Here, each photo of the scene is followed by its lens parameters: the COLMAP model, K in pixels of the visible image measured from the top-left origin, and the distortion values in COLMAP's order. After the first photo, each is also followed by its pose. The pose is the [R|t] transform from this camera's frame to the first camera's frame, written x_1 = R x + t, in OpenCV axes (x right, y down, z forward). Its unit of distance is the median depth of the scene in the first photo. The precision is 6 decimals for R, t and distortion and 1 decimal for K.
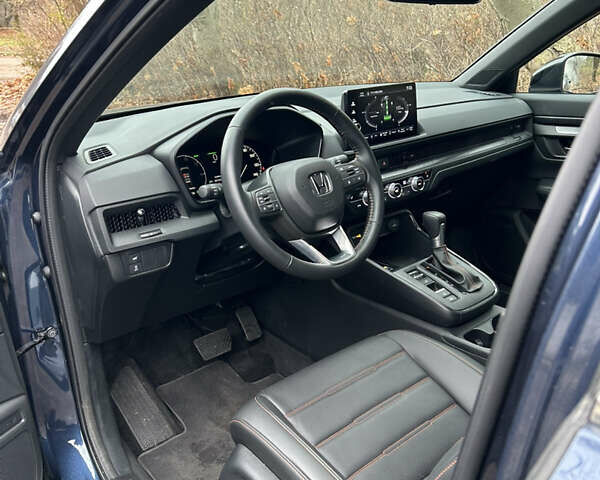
lens RADIAL K [[598.1, 0, 298.8], [0, 598.1, 237.8], [0, 0, 1]] dist [-0.010901, 0.000000]
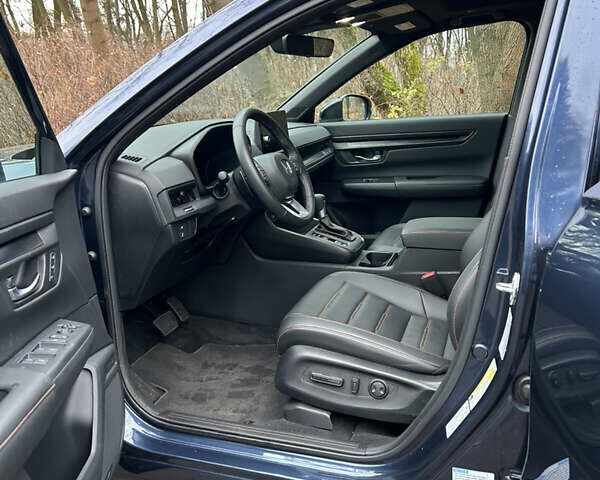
lens RADIAL K [[598.1, 0, 300.8], [0, 598.1, 241.4], [0, 0, 1]] dist [-0.010901, 0.000000]
pose [[0.864425, -0.129789, 0.485720, -0.634692], [0.177695, 0.982621, -0.053674, 0.169342], [-0.470312, 0.132708, 0.872465, -0.303836]]
